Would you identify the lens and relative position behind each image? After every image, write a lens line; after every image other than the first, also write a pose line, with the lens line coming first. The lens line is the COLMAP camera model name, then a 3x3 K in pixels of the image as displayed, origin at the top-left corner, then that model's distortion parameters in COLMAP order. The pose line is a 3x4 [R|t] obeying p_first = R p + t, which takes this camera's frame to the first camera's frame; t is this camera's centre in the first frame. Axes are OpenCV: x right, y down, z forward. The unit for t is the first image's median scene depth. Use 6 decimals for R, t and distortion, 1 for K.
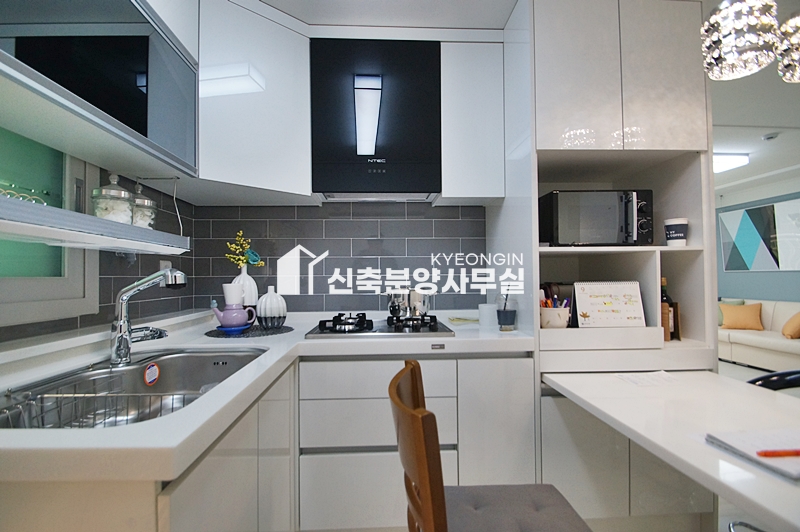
lens RADIAL K [[354.1, 0, 391.9], [0, 354.1, 270.1], [0, 0, 1]] dist [-0.000753, -0.000576]
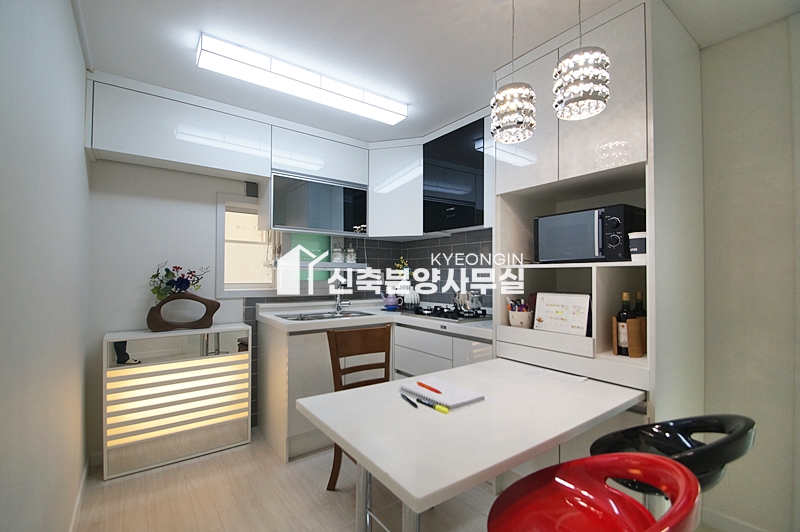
lens RADIAL K [[354.1, 0, 391.9], [0, 354.1, 270.1], [0, 0, 1]] dist [-0.000753, -0.000576]
pose [[0.549670, -0.002730, -0.835378, 1.280486], [0.010967, 0.999932, 0.003948, -0.054621], [0.835310, -0.011332, 0.549662, -0.096431]]
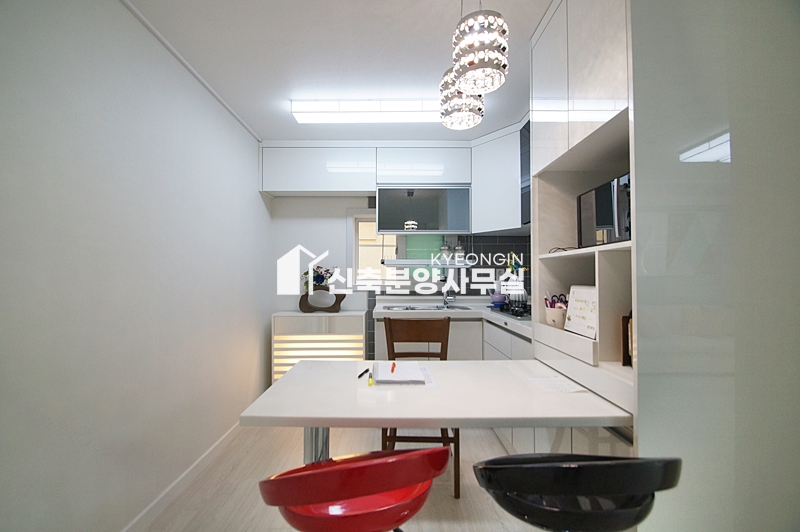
lens RADIAL K [[354.1, 0, 391.9], [0, 354.1, 270.1], [0, 0, 1]] dist [-0.000753, -0.000576]
pose [[-0.042966, -0.012046, -0.999004, 1.586031], [0.024036, 0.999625, -0.013088, -0.010672], [0.998787, -0.024574, -0.042661, 0.532261]]
